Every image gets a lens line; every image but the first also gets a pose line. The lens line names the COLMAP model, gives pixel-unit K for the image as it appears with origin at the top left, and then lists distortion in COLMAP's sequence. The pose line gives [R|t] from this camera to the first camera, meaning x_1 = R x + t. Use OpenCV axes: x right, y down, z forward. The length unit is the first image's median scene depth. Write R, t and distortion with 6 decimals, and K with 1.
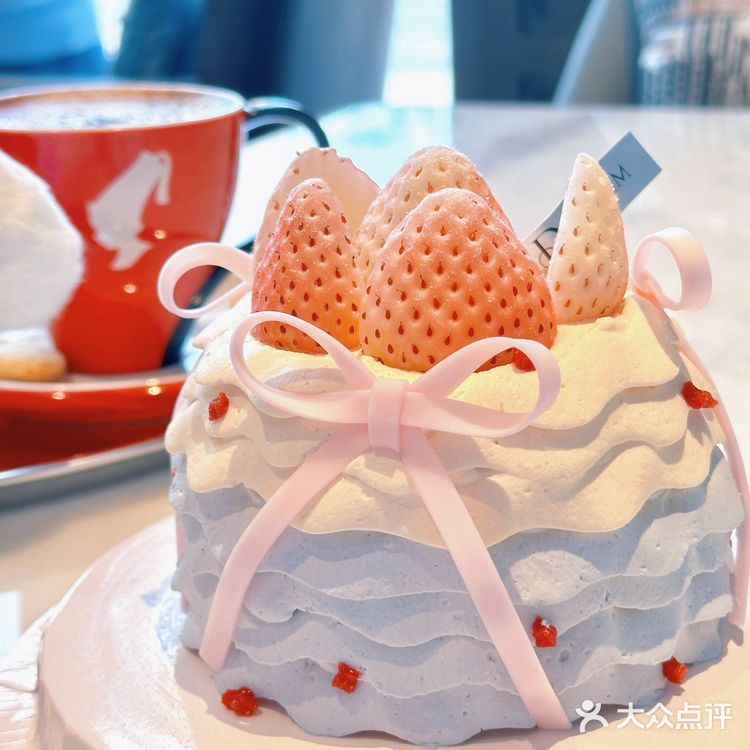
lens RADIAL K [[1774.1, 0, 373.0], [0, 1774.1, 375.9], [0, 0, 1]] dist [-0.756737, 0.000000]
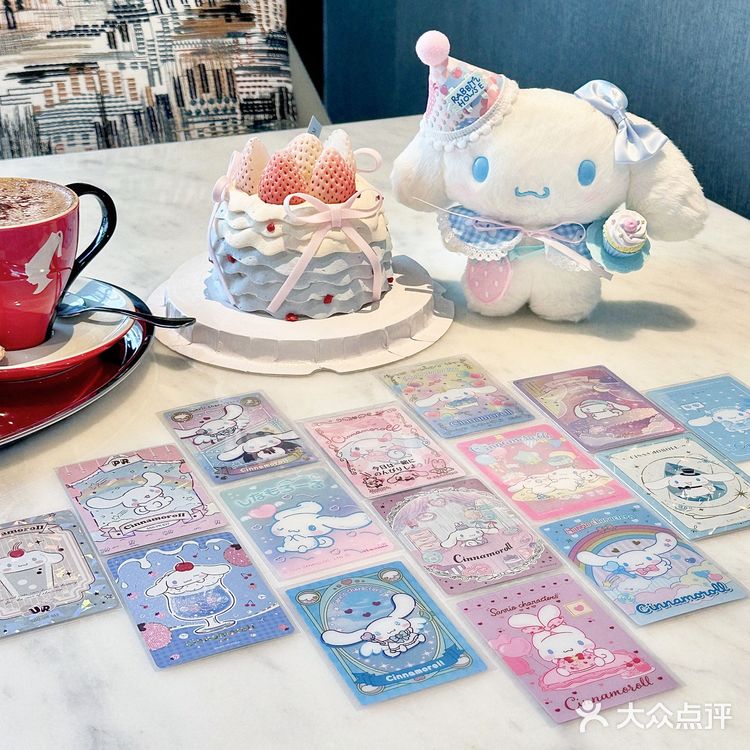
lens RADIAL K [[1361.7, 0, 370.2], [0, 1361.7, 378.8], [0, 0, 1]] dist [0.127452, 0.000000]
pose [[0.725693, -0.255586, 0.638785, -1.672532], [0.167665, 0.966145, 0.196090, -0.177853], [-0.667277, -0.035199, 0.743977, -0.998702]]
